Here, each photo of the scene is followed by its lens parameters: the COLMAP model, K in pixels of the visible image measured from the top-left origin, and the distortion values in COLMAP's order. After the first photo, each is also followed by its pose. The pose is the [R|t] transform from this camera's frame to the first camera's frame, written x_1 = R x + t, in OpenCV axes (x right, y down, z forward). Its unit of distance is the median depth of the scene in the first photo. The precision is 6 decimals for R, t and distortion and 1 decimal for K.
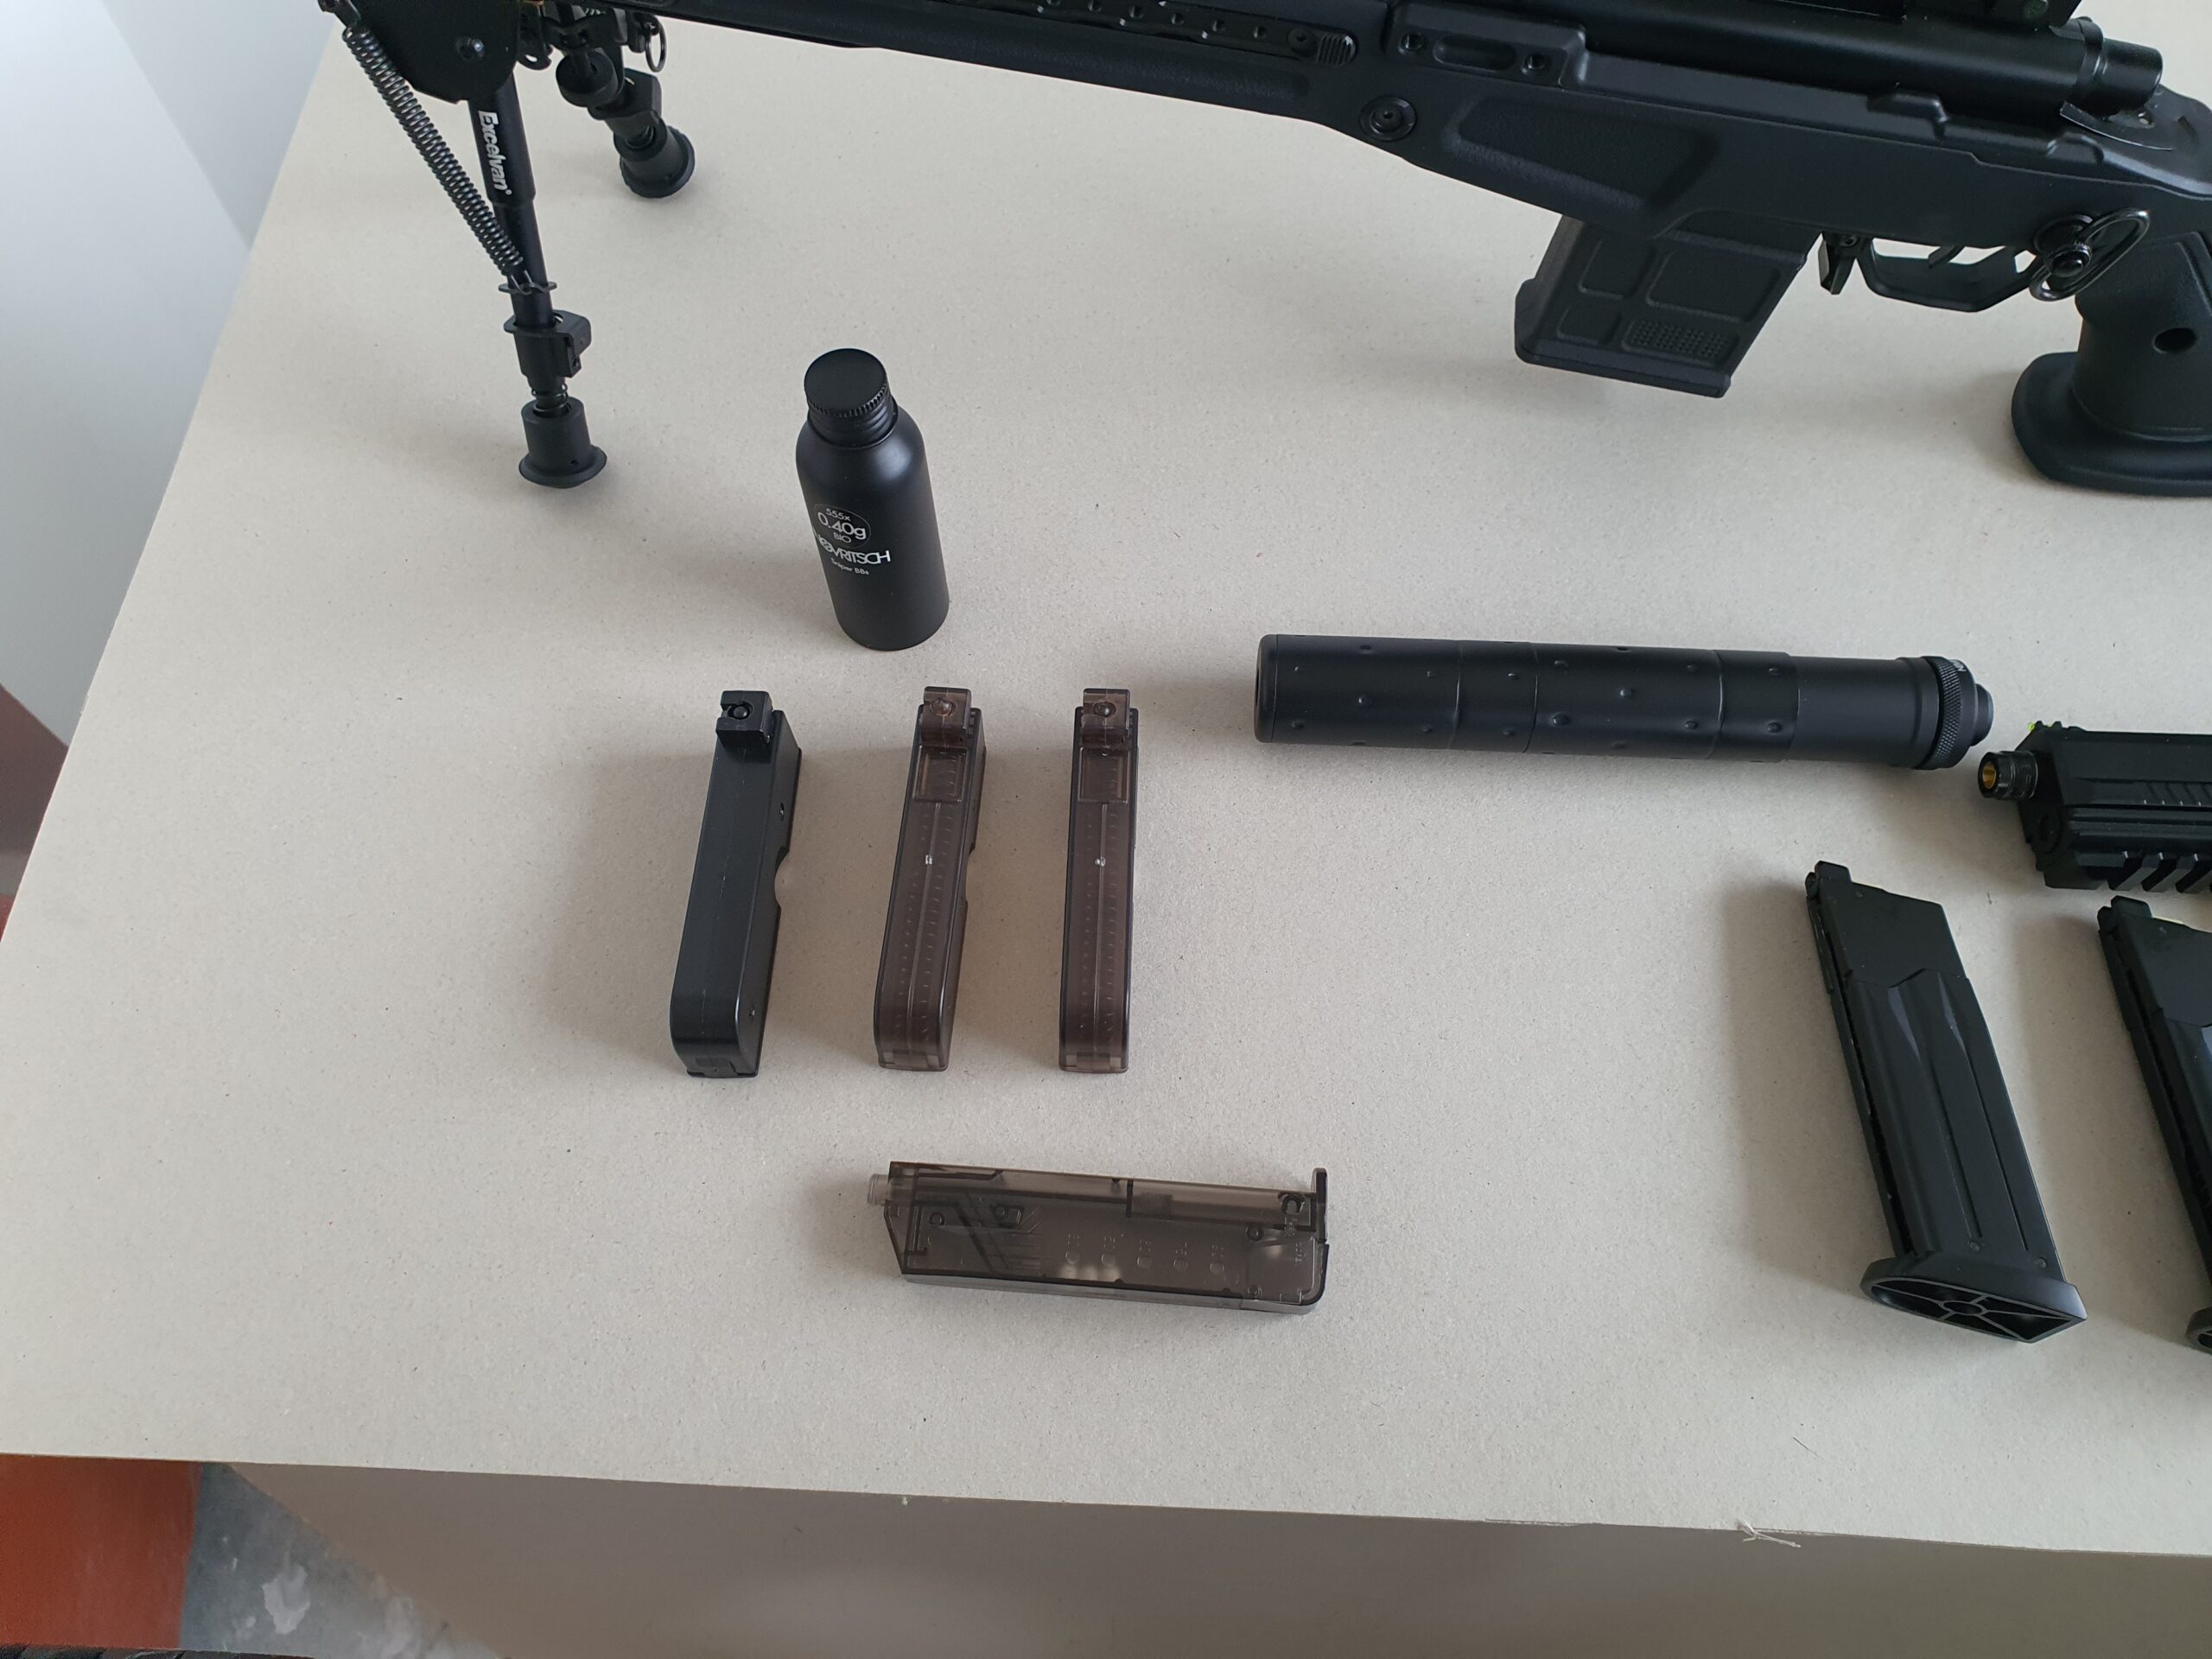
lens RADIAL K [[1699.0, 0, 1023.2], [0, 1699.0, 819.4], [0, 0, 1]] dist [0.005805, 0.002576]
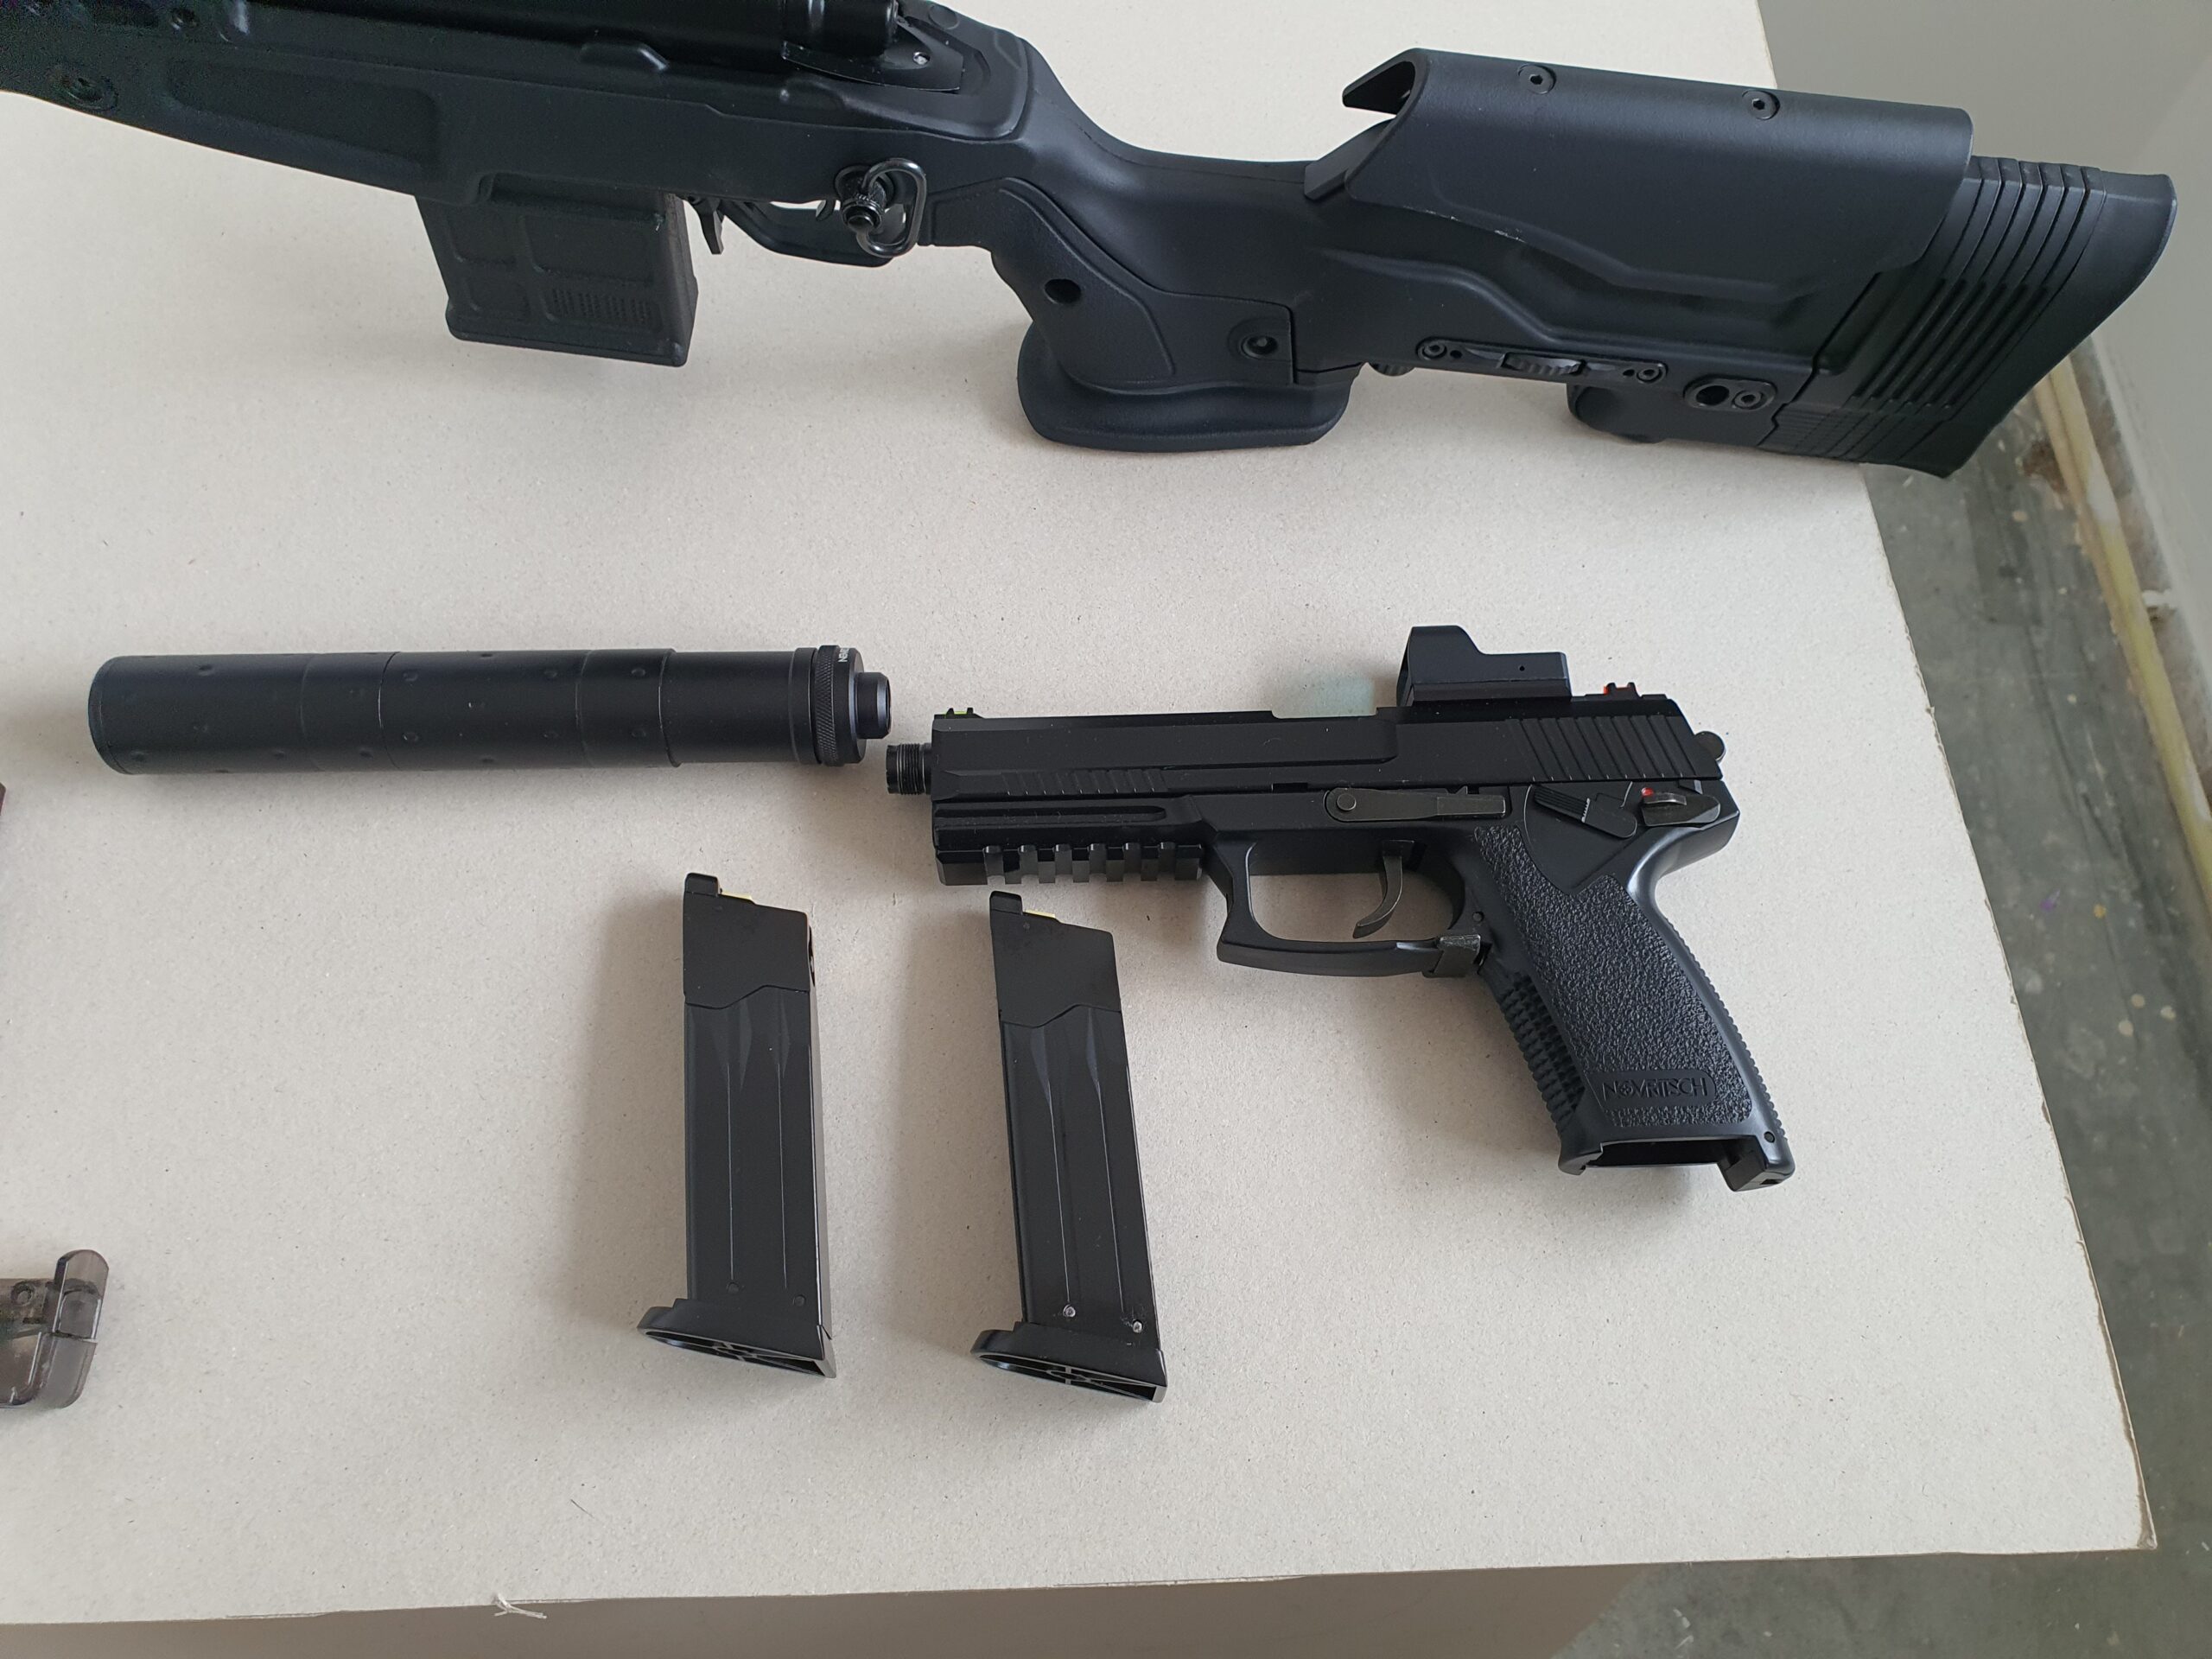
lens RADIAL K [[1730.3, 0, 1053.0], [0, 1730.3, 838.5], [0, 0, 1]] dist [-0.000560, -0.001099]
pose [[0.996632, -0.060964, 0.054844, 0.606843], [0.058475, 0.997233, 0.045905, -0.026050], [-0.057490, -0.042543, 0.997439, 0.041286]]
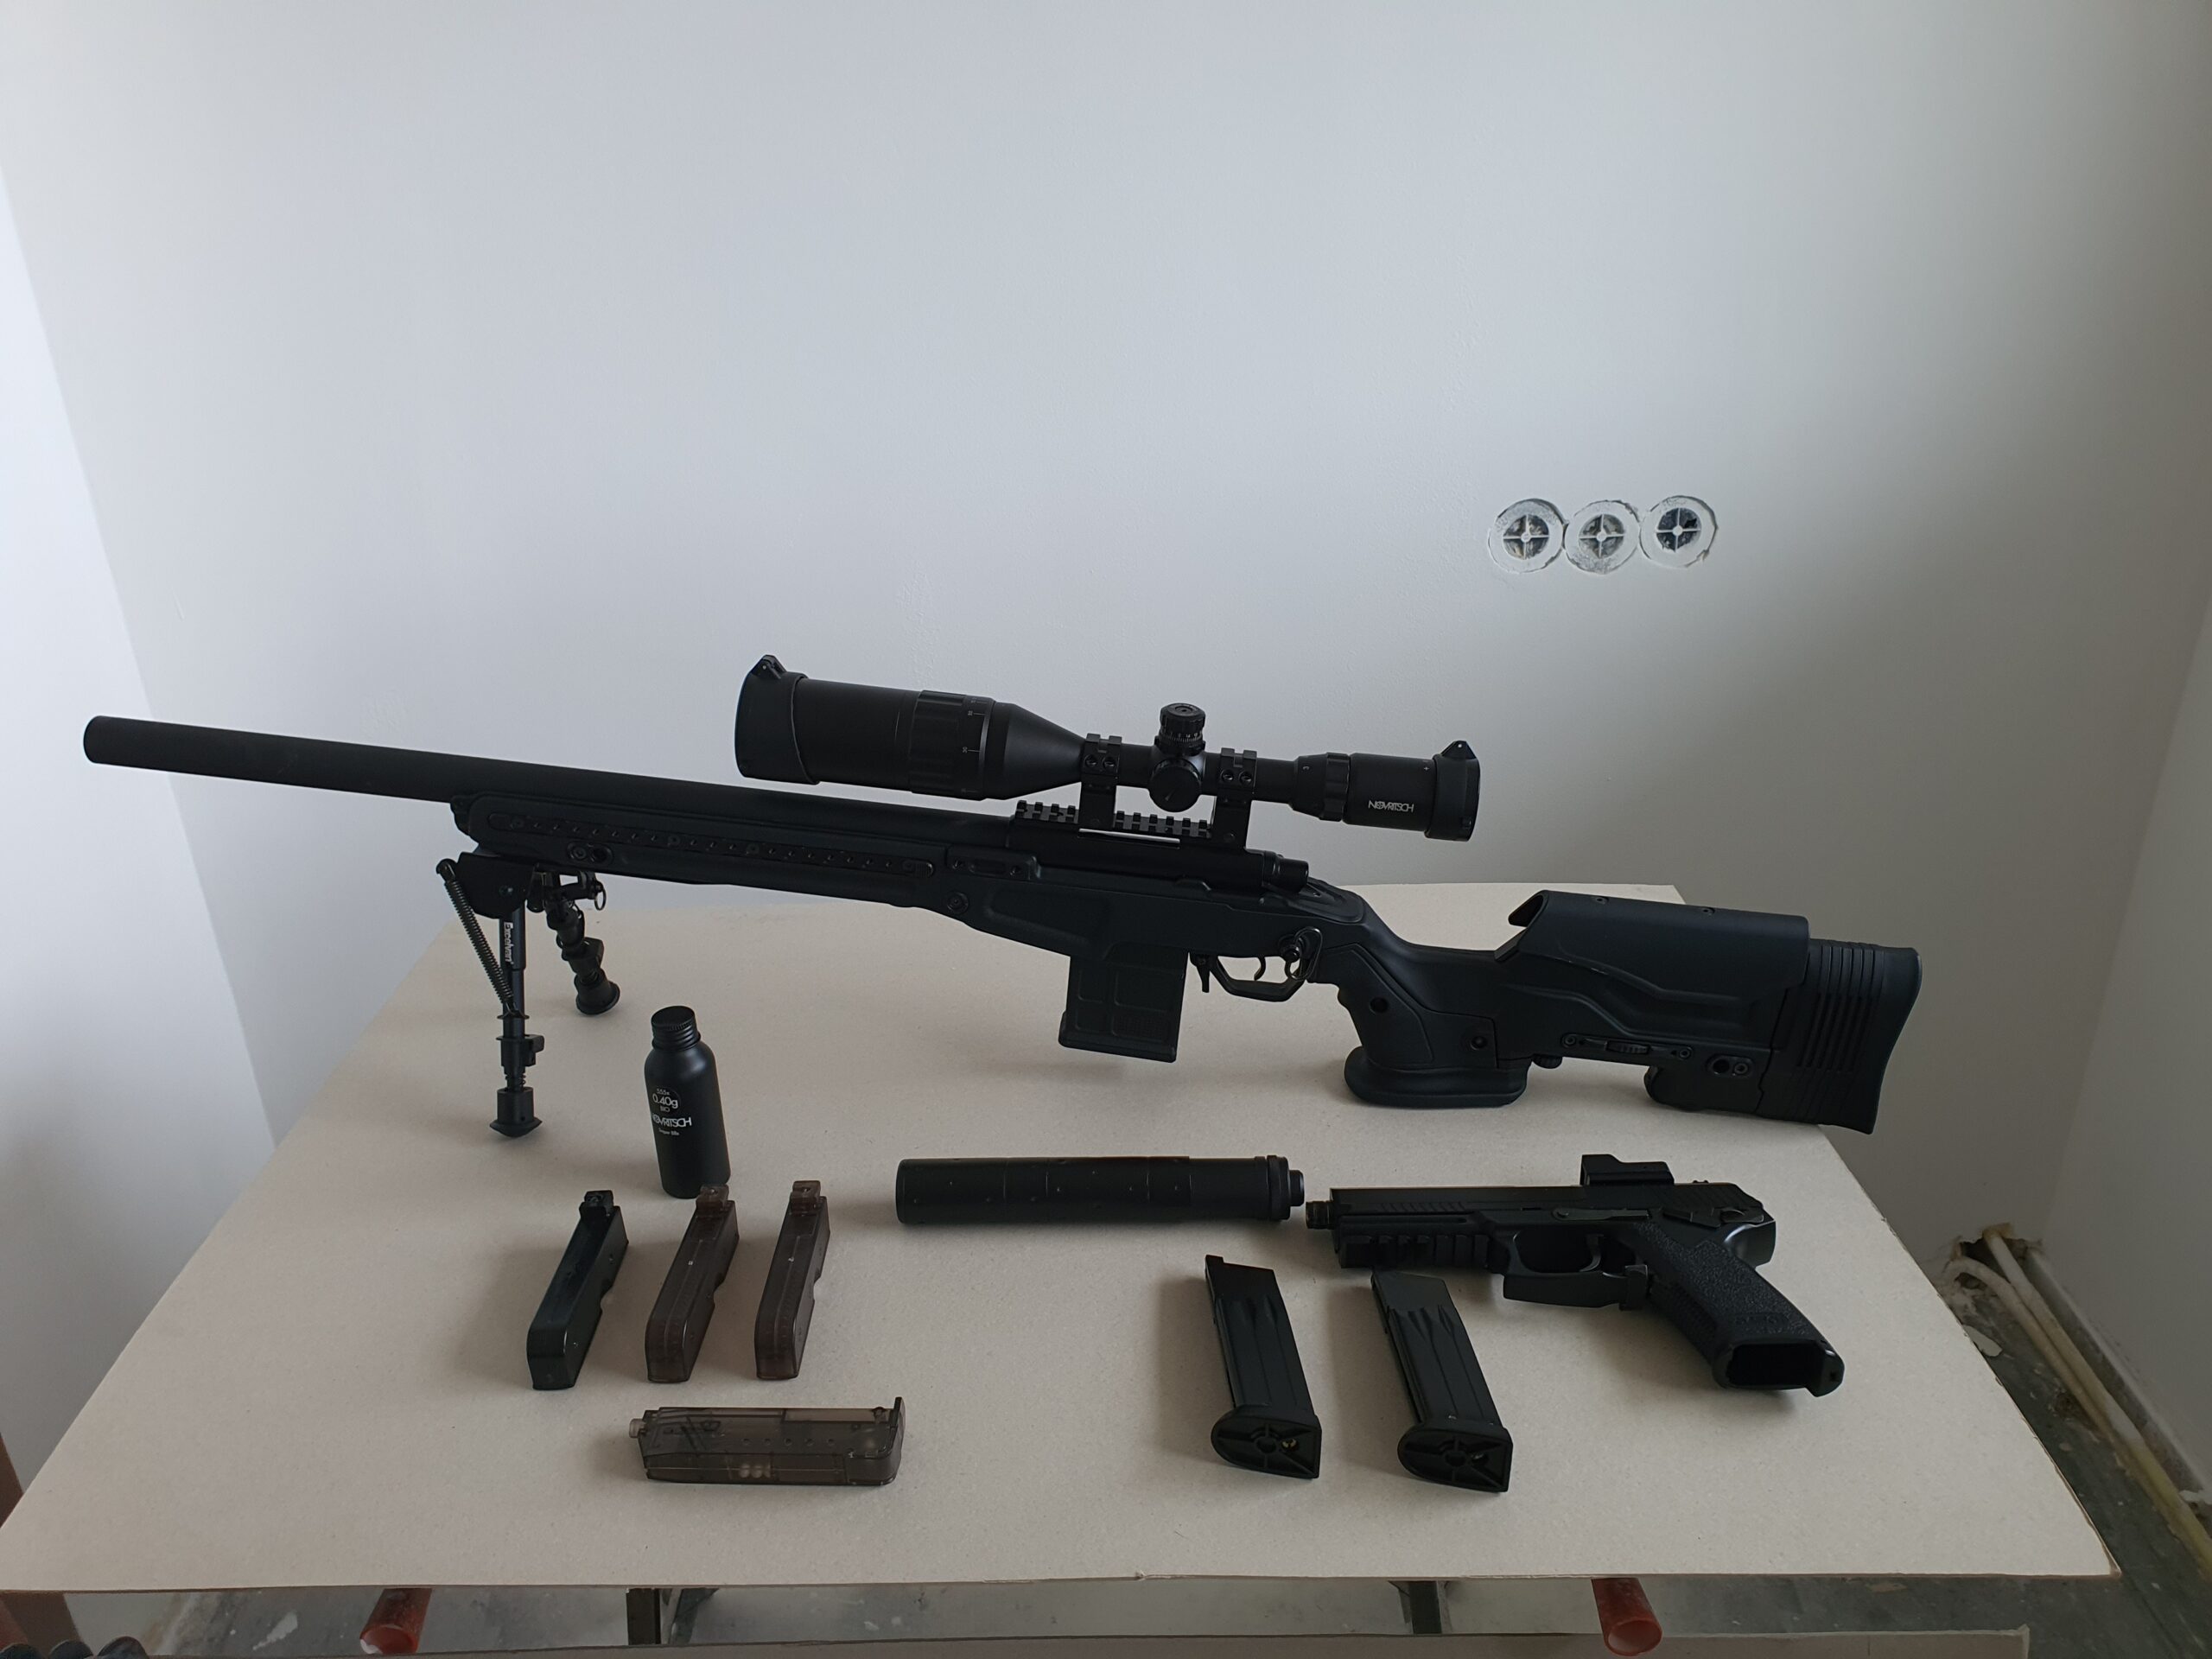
lens RADIAL K [[1712.4, 0, 1023.2], [0, 1712.4, 831.5], [0, 0, 1]] dist [-0.009073, -0.012342]
pose [[0.999867, -0.011420, 0.011638, 0.261755], [0.016179, 0.783741, -0.620877, 0.753796], [-0.002031, 0.620983, 0.783821, -0.621675]]
